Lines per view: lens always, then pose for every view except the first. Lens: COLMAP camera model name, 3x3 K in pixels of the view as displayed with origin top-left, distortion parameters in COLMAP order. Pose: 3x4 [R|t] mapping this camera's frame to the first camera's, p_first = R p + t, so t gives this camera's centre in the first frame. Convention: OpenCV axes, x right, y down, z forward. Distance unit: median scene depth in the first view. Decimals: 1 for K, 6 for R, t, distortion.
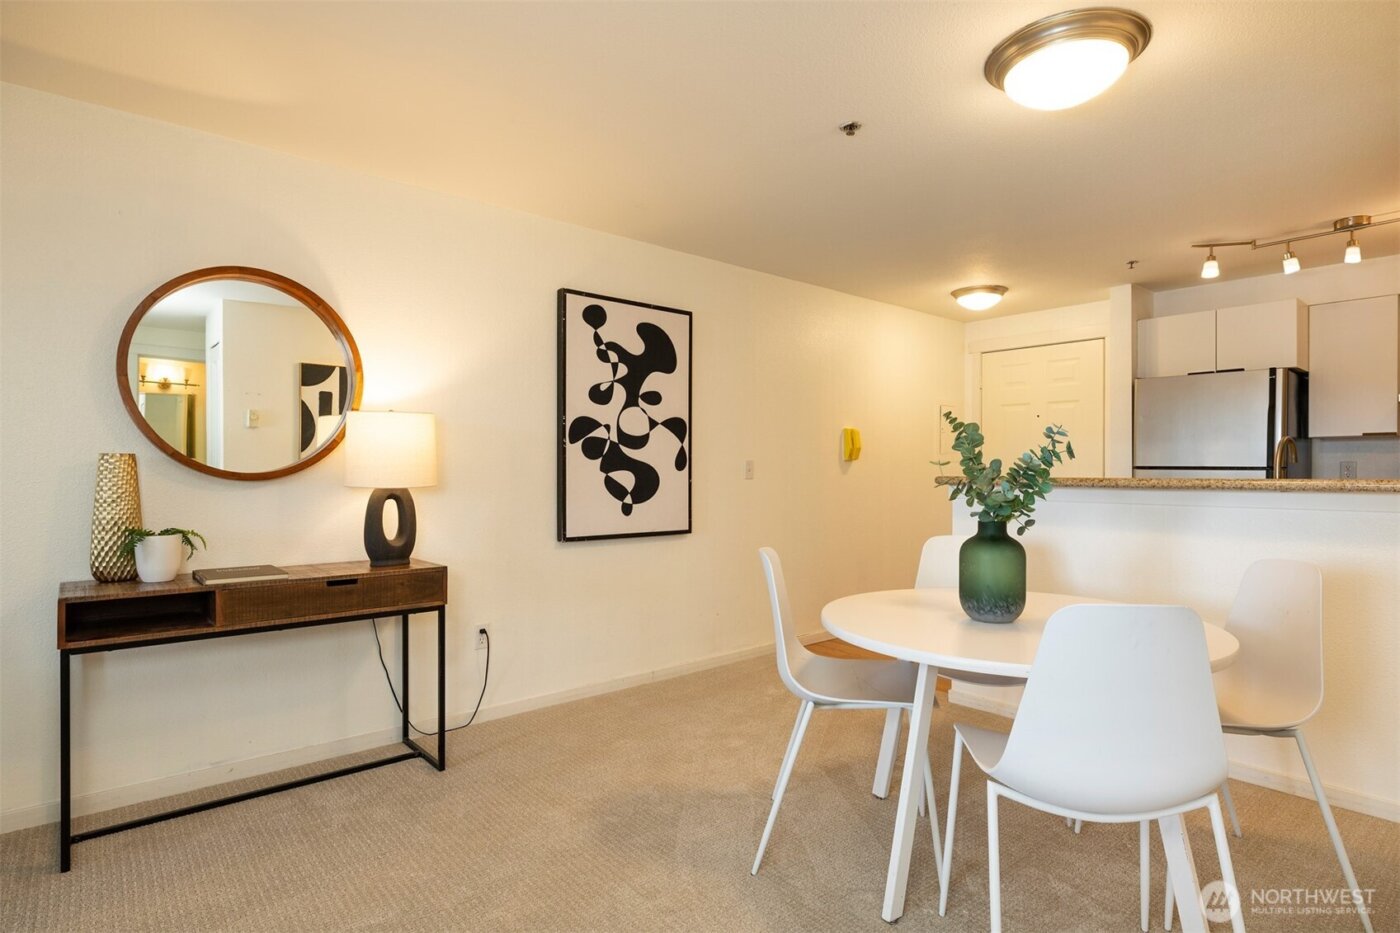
lens RADIAL K [[730.7, 0, 701.9], [0, 730.7, 470.4], [0, 0, 1]] dist [0.001861, -0.000865]
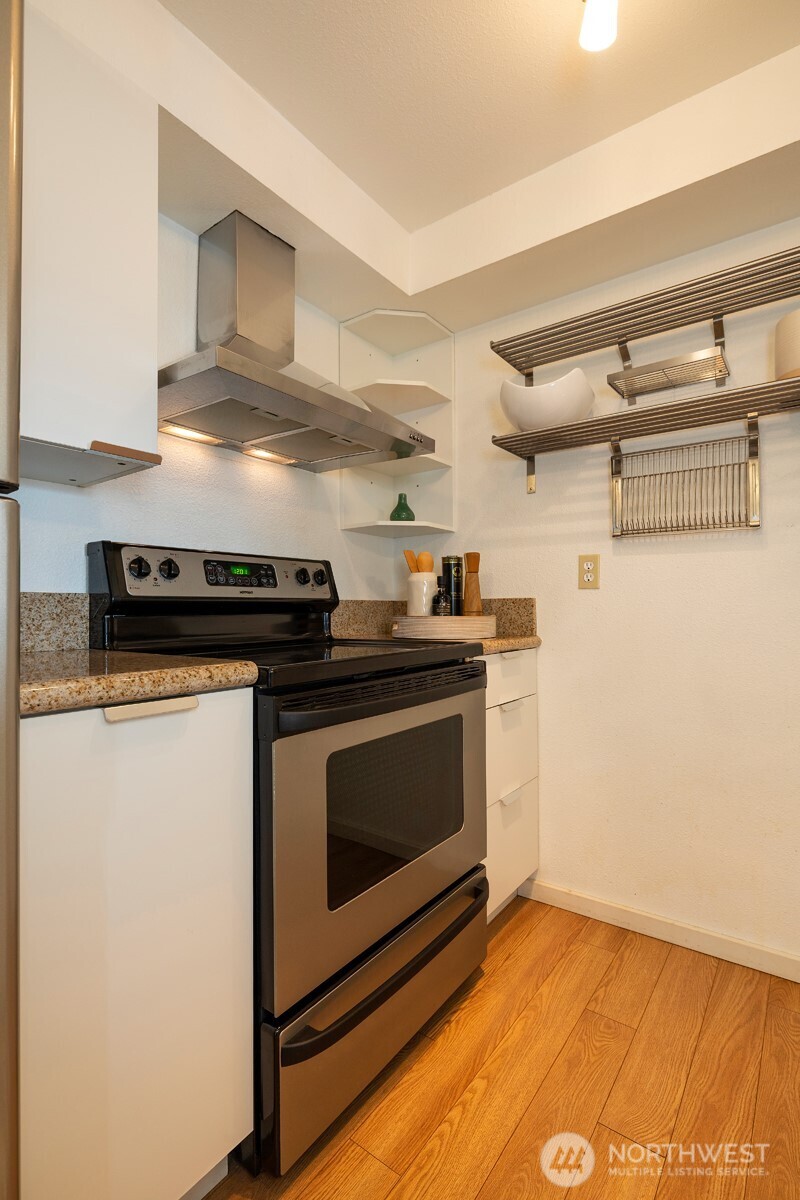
lens RADIAL K [[563.5, 0, 404.4], [0, 563.5, 600.8], [0, 0, 1]] dist [-0.003587, -0.000316]
pose [[-0.220600, 0.012586, 0.975283, 0.696863], [0.006244, 0.999914, -0.011492, 0.027684], [-0.975344, 0.003555, -0.220660, 1.024288]]
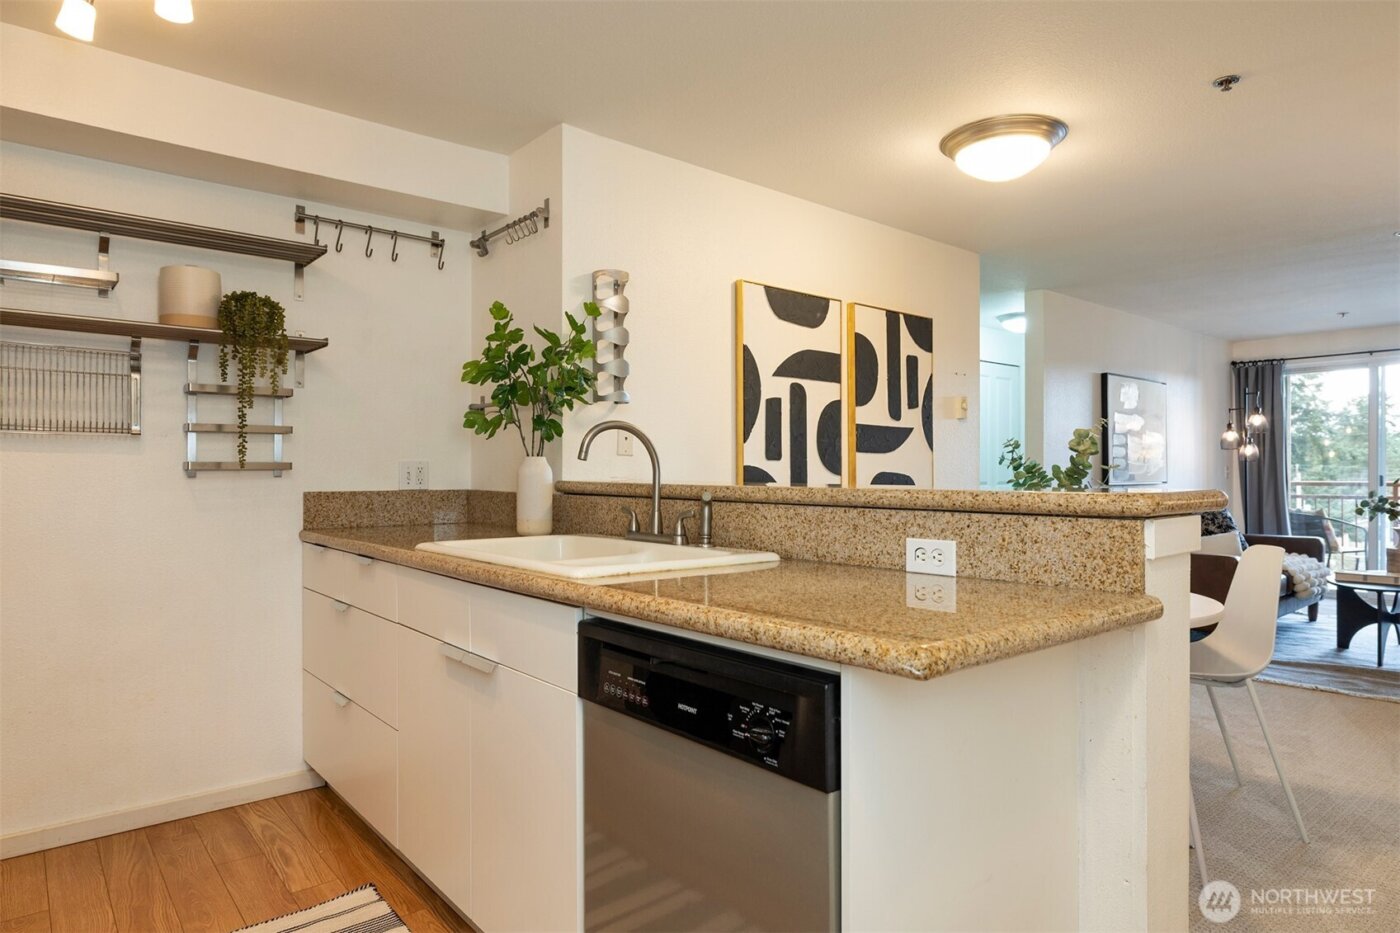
lens RADIAL K [[810.1, 0, 706.6], [0, 810.1, 470.6], [0, 0, 1]] dist [-0.004685, -0.002460]
pose [[-0.999957, -0.003238, 0.008732, 0.561303], [-0.003219, 0.999992, 0.002205, -0.004405], [-0.008739, 0.002177, -0.999959, 1.355799]]
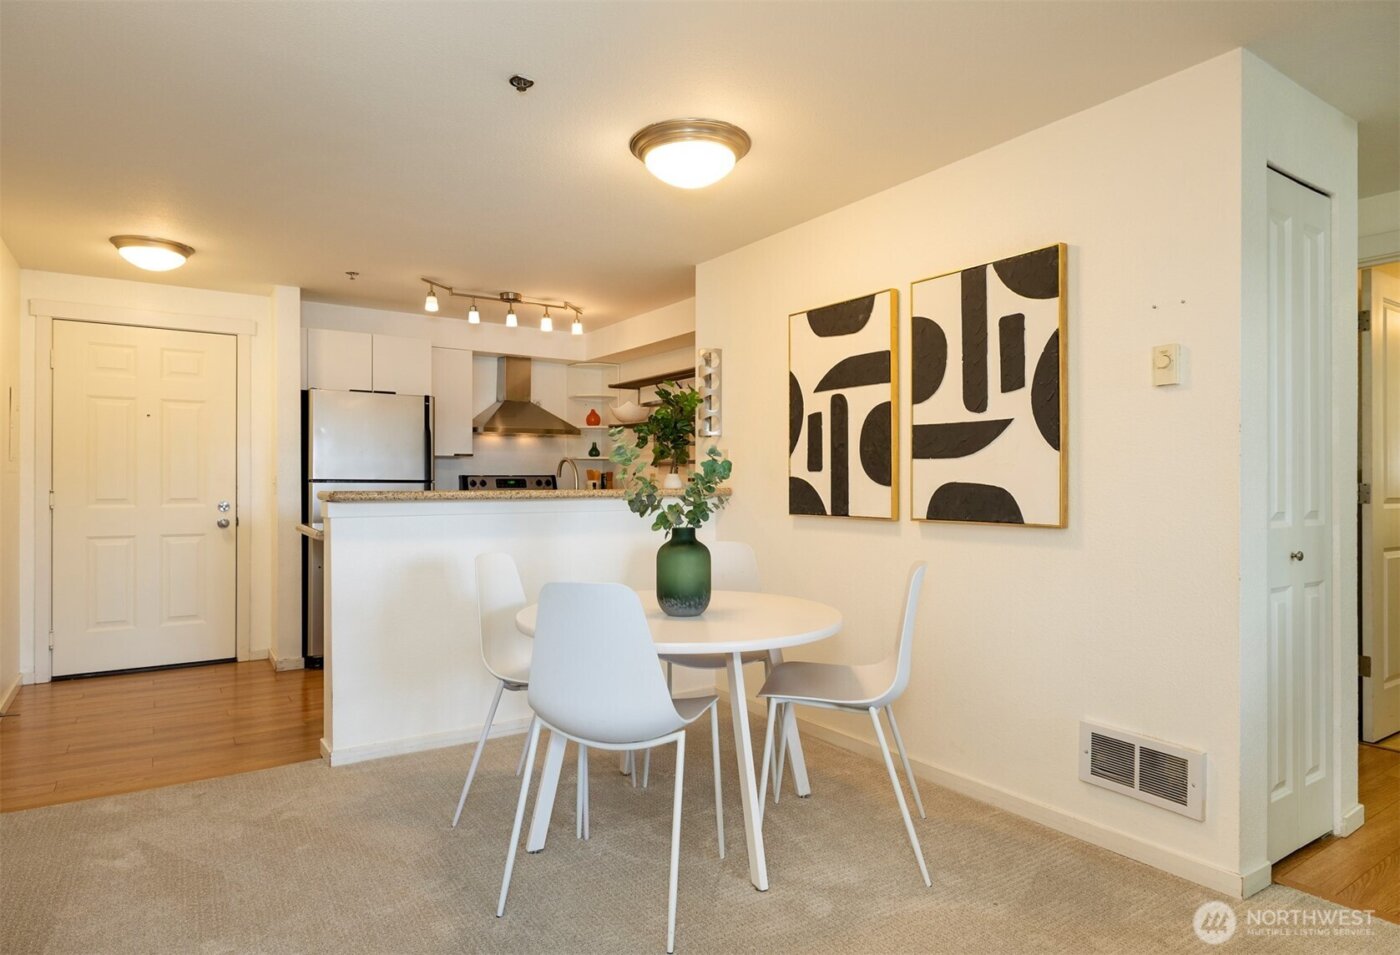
lens RADIAL K [[804.3, 0, 691.9], [0, 804.3, 480.9], [0, 0, 1]] dist [-0.009334, 0.000917]
pose [[0.116532, 0.000167, 0.993187, -0.490132], [0.002696, 0.999996, -0.000485, -0.002406], [-0.993183, 0.002734, 0.116532, 0.474058]]
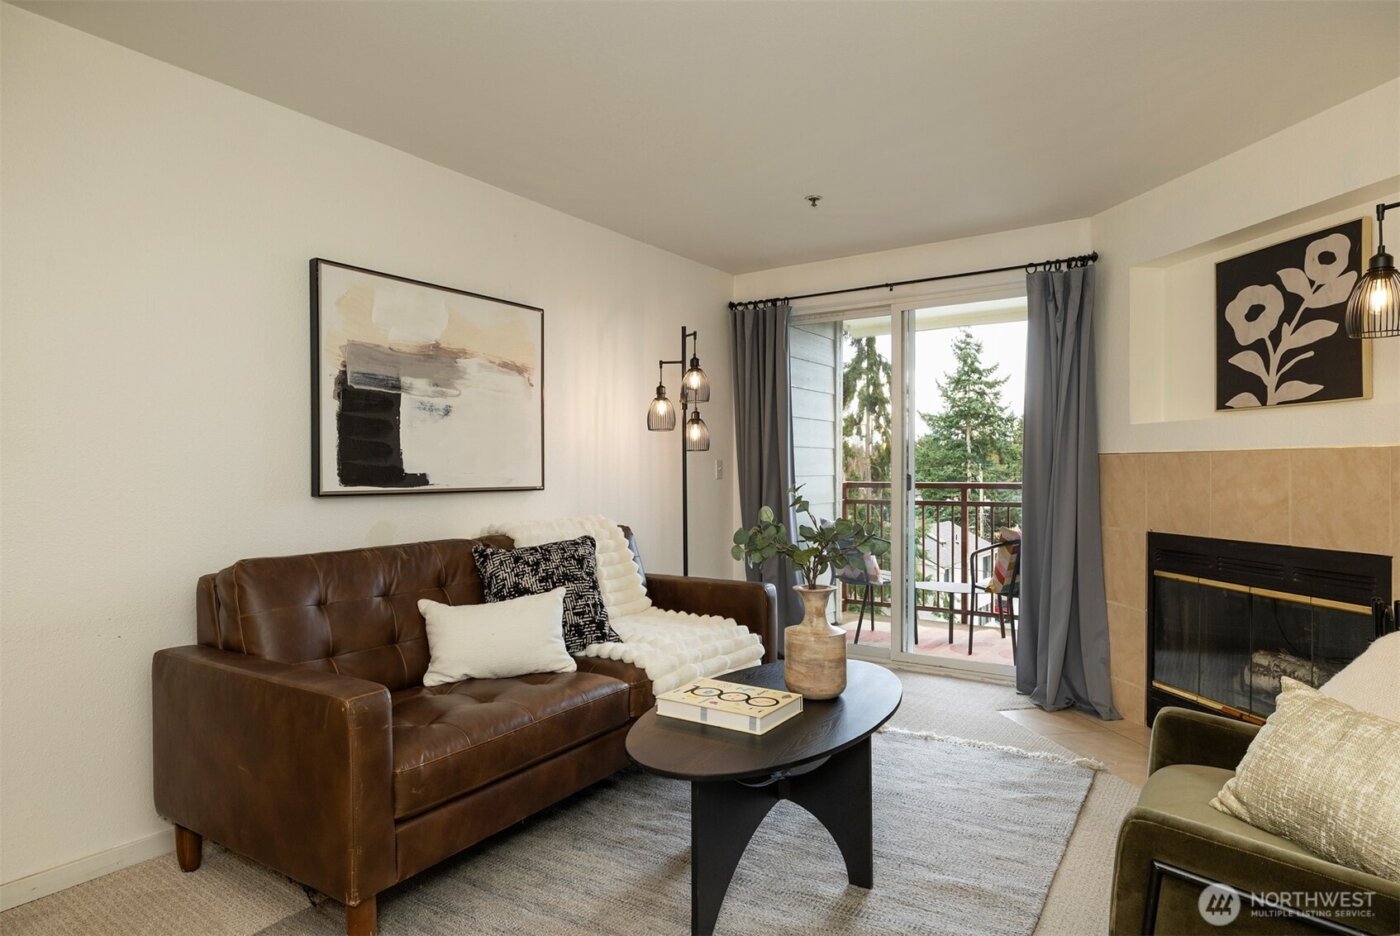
lens RADIAL K [[792.8, 0, 691.0], [0, 792.8, 471.7], [0, 0, 1]] dist [-0.002020, 0.000685]
pose [[-0.966157, -0.000529, -0.257954, -0.356336], [-0.001531, 0.999992, 0.003681, -0.002307], [0.257950, 0.003951, -0.966150, 0.557844]]
